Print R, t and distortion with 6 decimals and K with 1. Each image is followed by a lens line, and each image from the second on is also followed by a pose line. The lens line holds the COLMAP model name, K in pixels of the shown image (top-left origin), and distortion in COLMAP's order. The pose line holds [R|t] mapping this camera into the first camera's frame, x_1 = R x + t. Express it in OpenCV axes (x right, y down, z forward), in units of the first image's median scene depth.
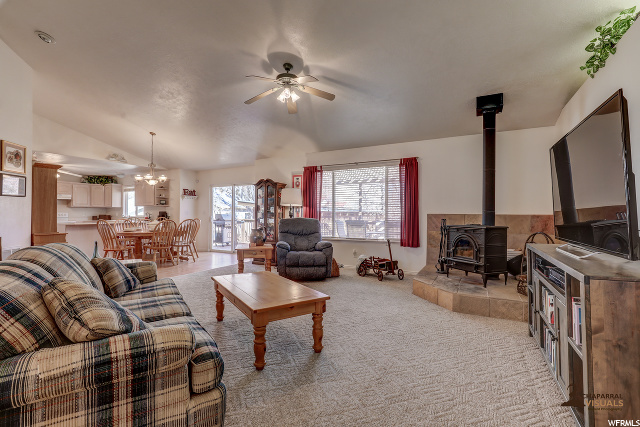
lens RADIAL K [[290.0, 0, 320.0], [0, 290.0, 213.5], [0, 0, 1]] dist [-0.033333, 0.013856]
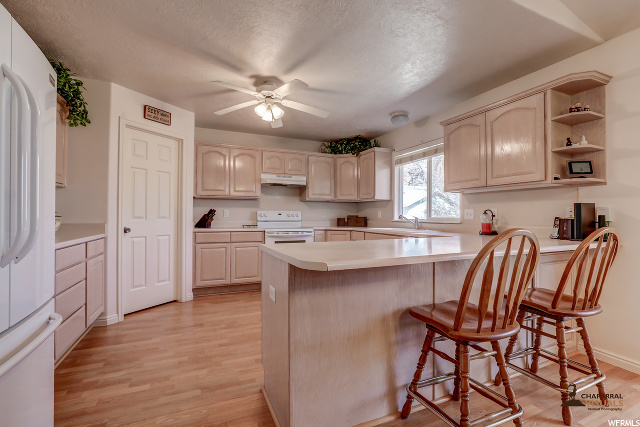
lens RADIAL K [[290.0, 0, 320.0], [0, 290.0, 213.5], [0, 0, 1]] dist [-0.033333, 0.013856]
pose [[0.785197, -0.001158, -0.619245, -0.767868], [-0.002212, 0.999987, -0.004674, 0.004927], [0.619242, 0.005039, 0.785184, 0.877178]]
